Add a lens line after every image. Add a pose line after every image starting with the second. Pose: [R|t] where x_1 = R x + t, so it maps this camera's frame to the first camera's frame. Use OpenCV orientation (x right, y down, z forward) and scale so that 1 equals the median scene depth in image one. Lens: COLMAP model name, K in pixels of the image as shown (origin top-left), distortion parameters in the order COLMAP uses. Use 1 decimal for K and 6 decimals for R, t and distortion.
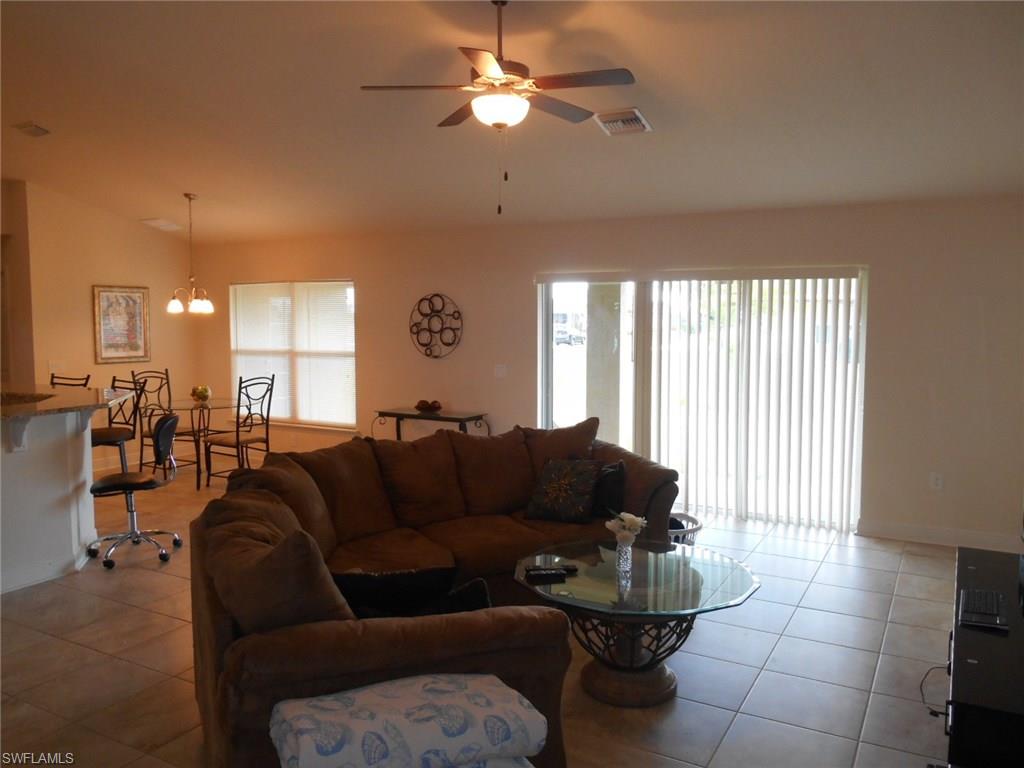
lens RADIAL K [[787.0, 0, 513.2], [0, 787.0, 377.1], [0, 0, 1]] dist [-0.025817, -0.000748]
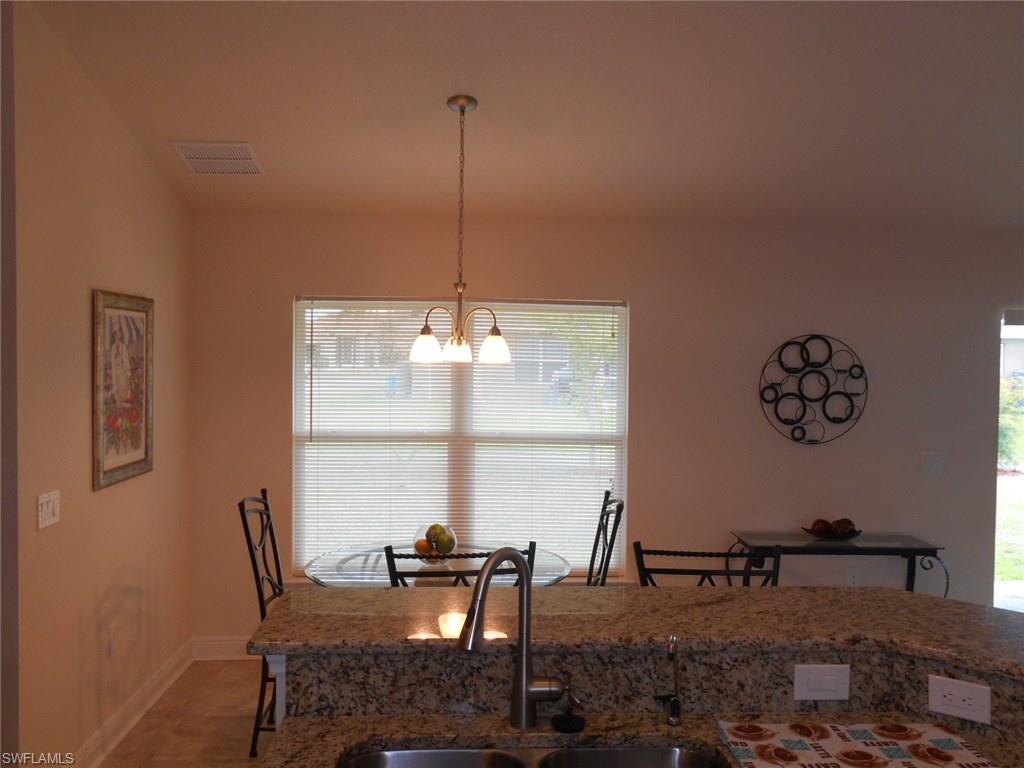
lens RADIAL K [[932.3, 0, 515.4], [0, 932.3, 386.0], [0, 0, 1]] dist [0.005176, 0.000000]
pose [[0.843754, -0.007749, 0.536674, -0.656390], [0.026022, 0.999310, -0.026484, -0.054611], [-0.536099, 0.036311, 0.843374, 0.529097]]
